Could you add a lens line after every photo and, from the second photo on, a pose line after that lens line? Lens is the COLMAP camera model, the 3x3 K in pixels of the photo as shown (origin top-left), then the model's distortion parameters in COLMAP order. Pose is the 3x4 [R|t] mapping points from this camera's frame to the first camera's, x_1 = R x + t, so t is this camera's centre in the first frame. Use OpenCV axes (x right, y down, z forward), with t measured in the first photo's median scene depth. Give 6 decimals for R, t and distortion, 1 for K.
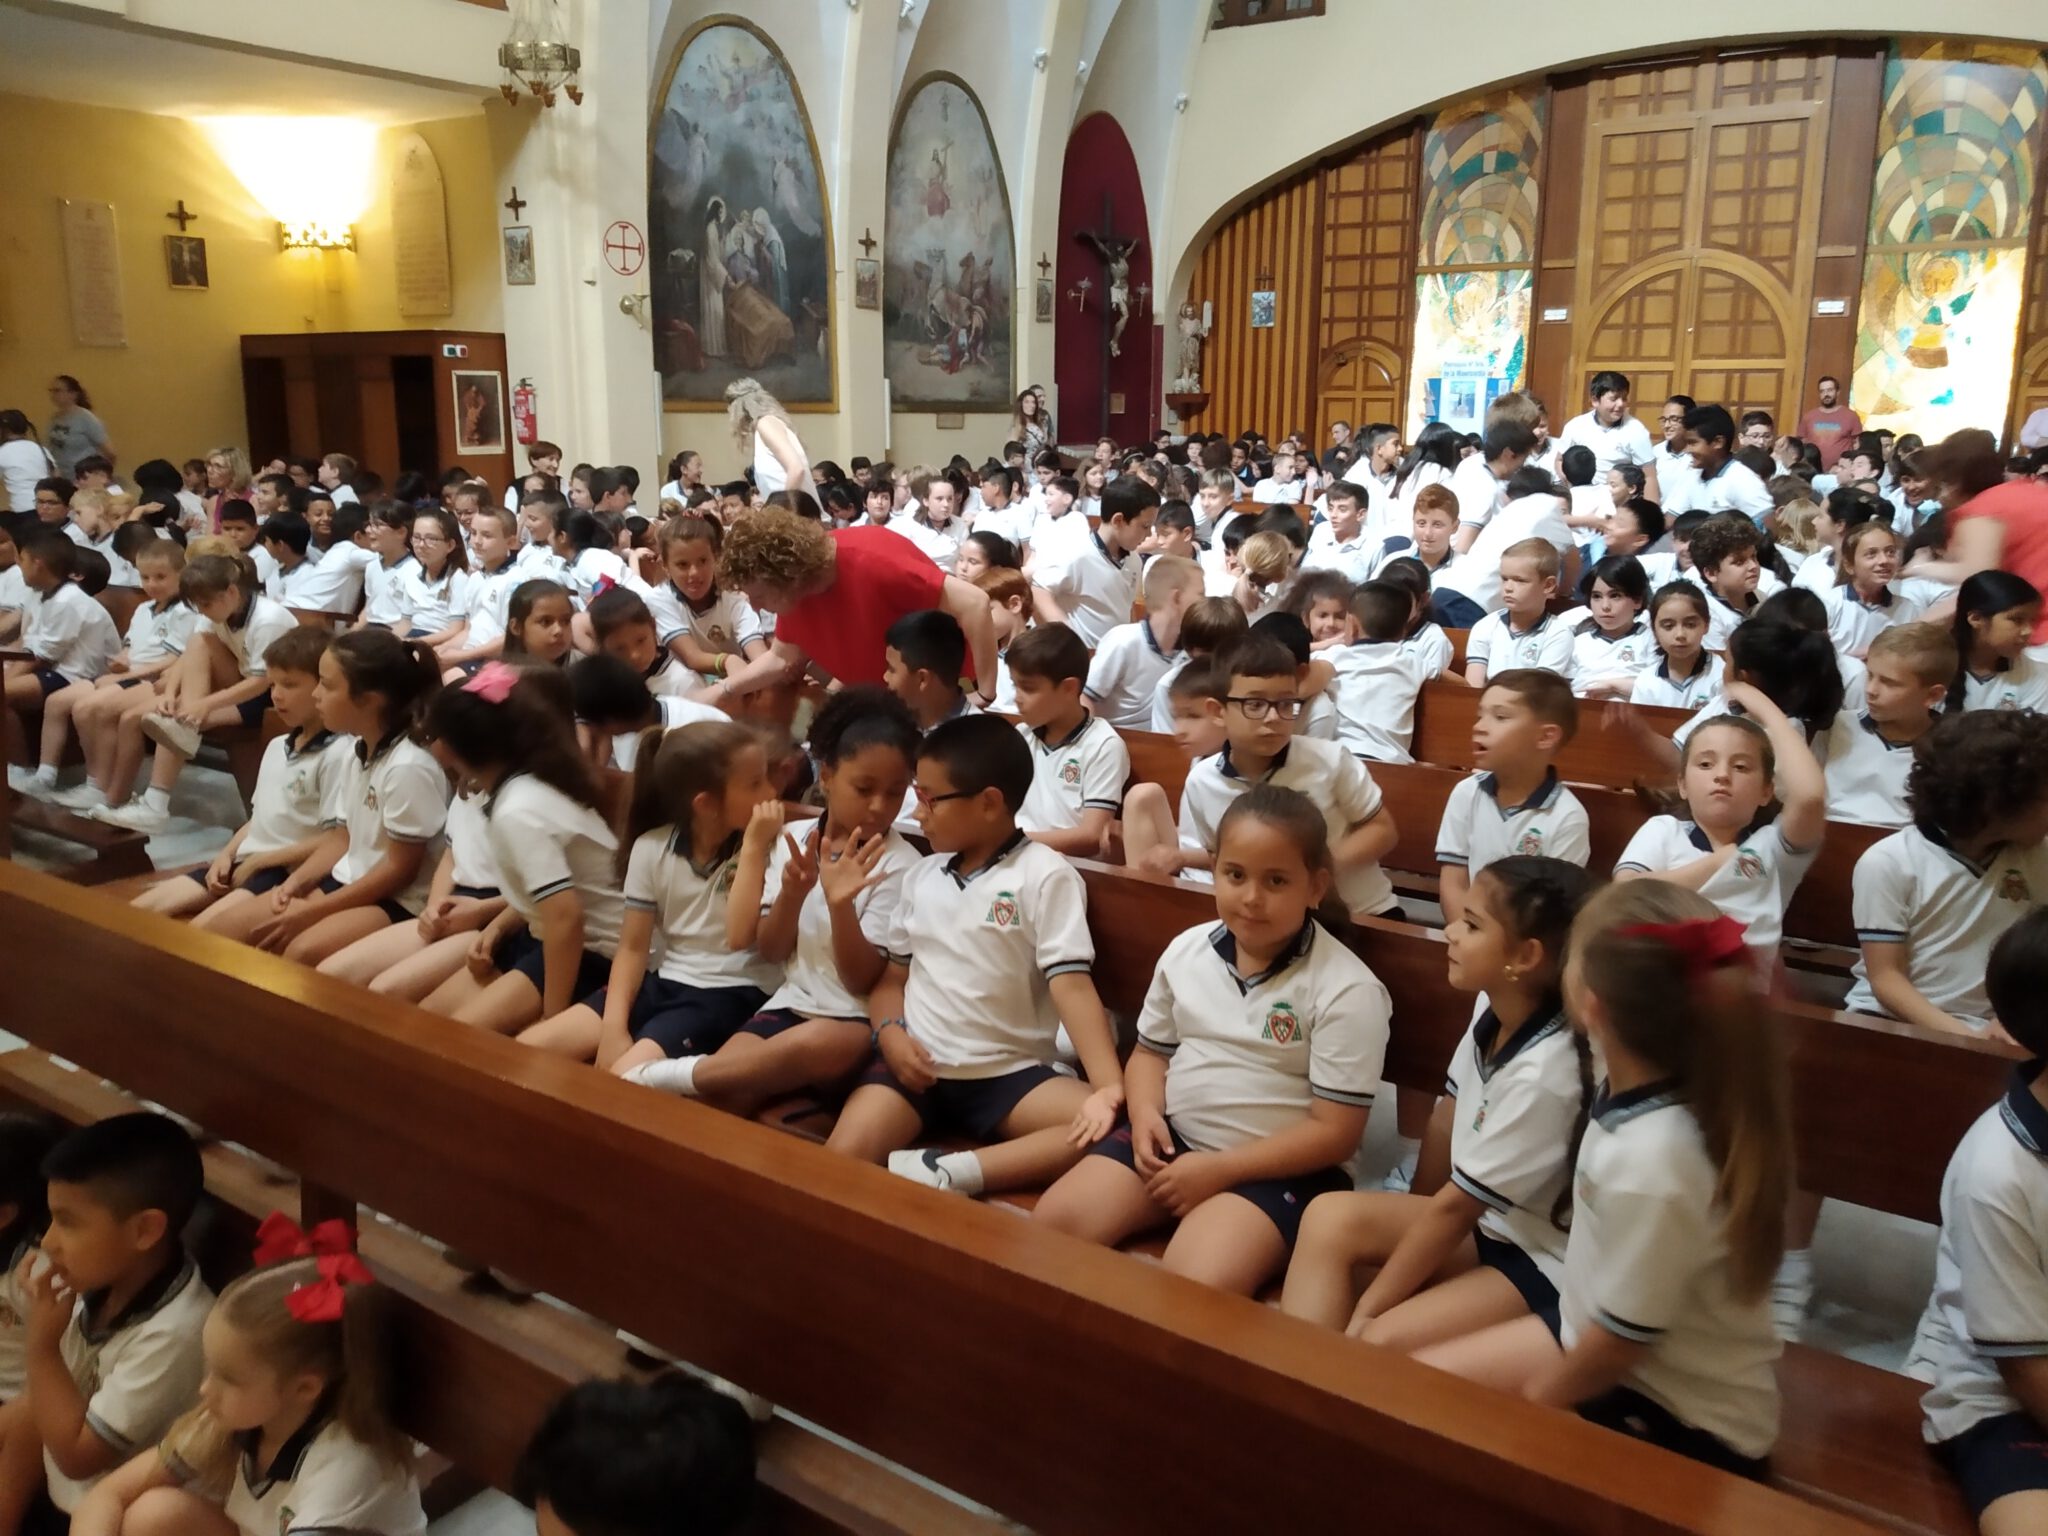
lens RADIAL K [[1589.6, 0, 1039.7], [0, 1589.6, 776.0], [0, 0, 1]] dist [0.025776, -0.042550]
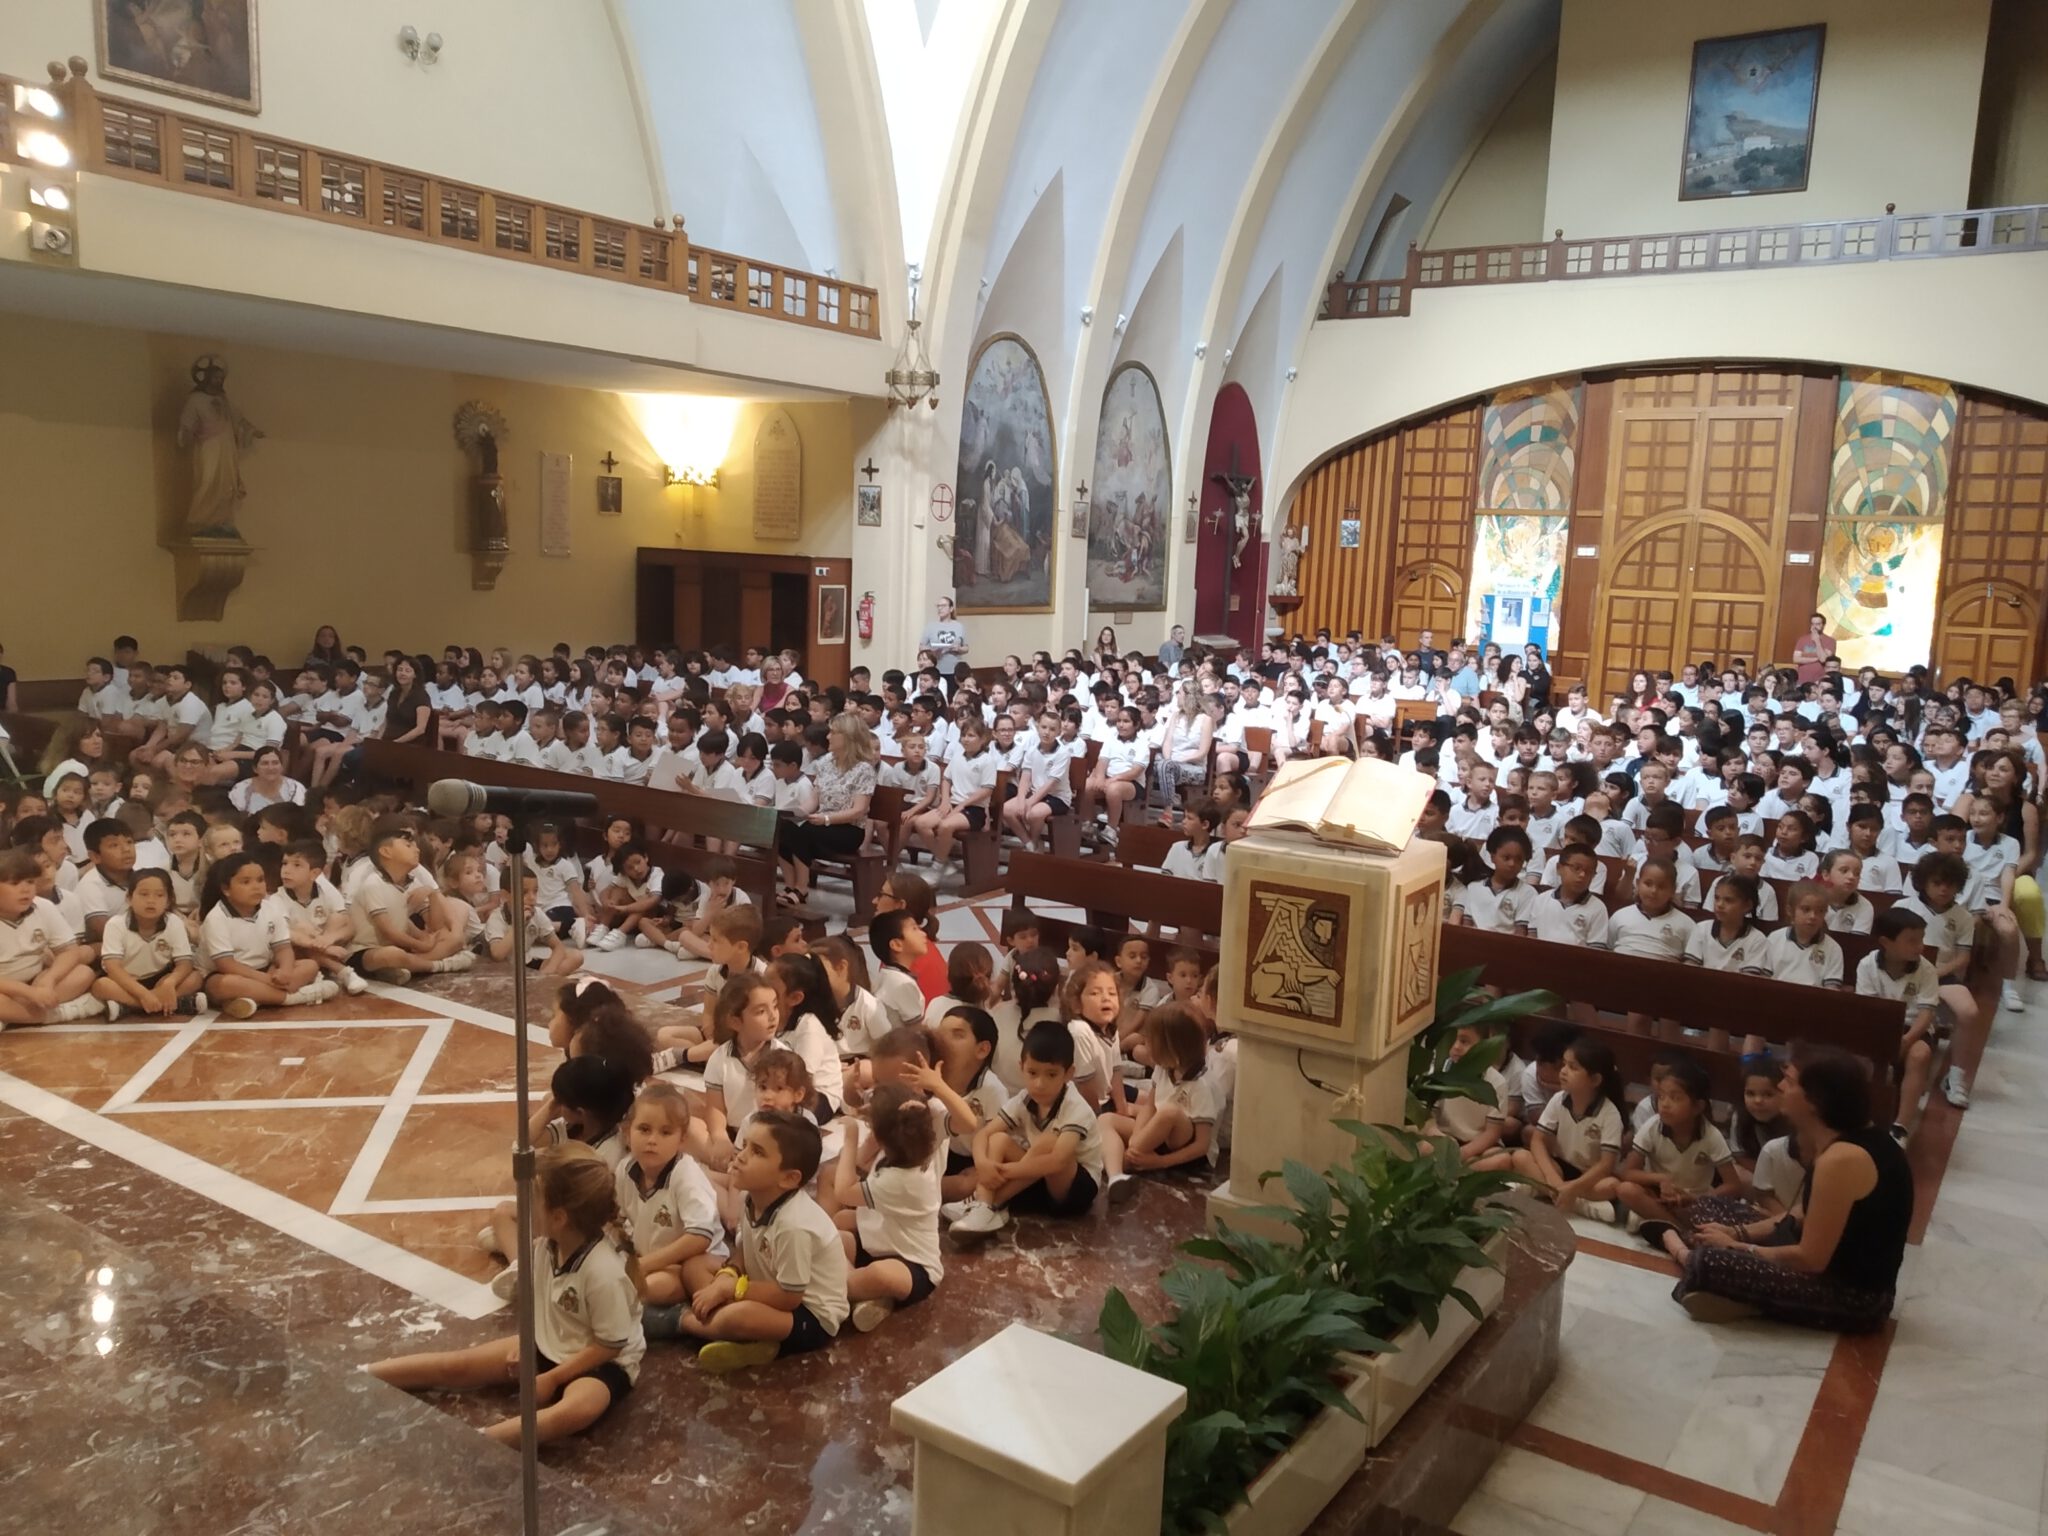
lens RADIAL K [[1589.6, 0, 1029.4], [0, 1589.6, 796.7], [0, 0, 1]] dist [0.025776, -0.042550]
pose [[0.999339, 0.033029, 0.015217, -0.158078], [-0.031767, 0.996541, -0.076797, 0.024935], [-0.017701, 0.076262, 0.996931, -0.297228]]
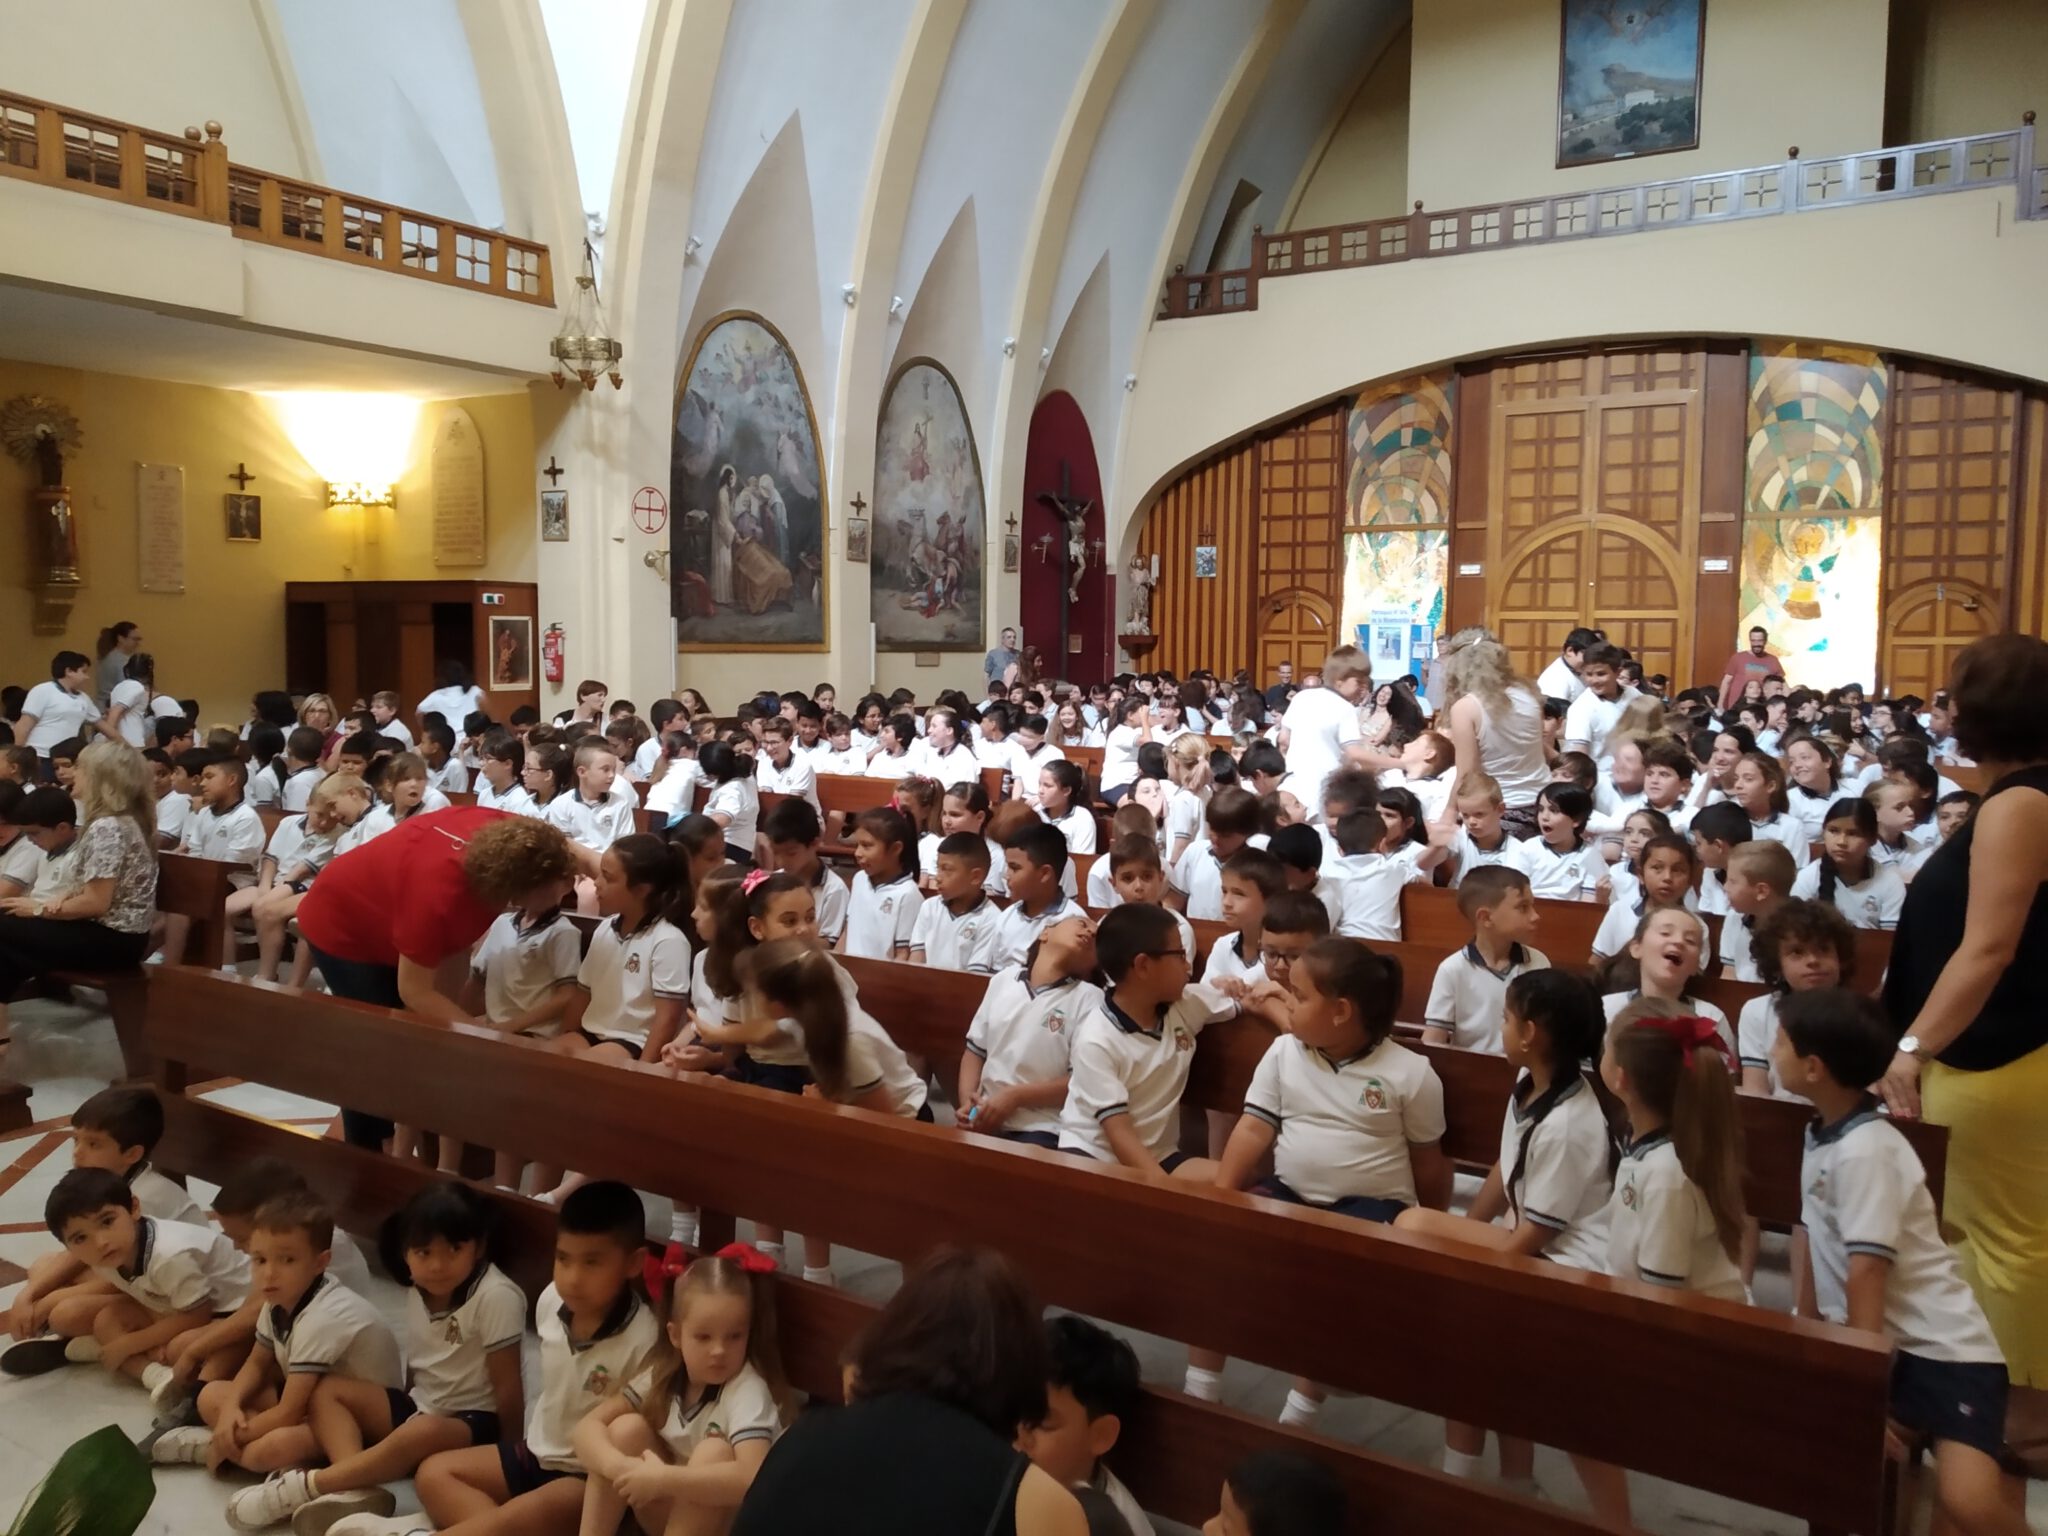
lens RADIAL K [[1589.6, 0, 1025.7], [0, 1589.6, 775.4], [0, 0, 1]] dist [0.025776, -0.042550]
pose [[0.999280, 0.002367, 0.037854, -0.030977], [0.003076, 0.989704, -0.143098, 0.011273], [-0.037803, 0.143111, 0.988984, -0.070940]]
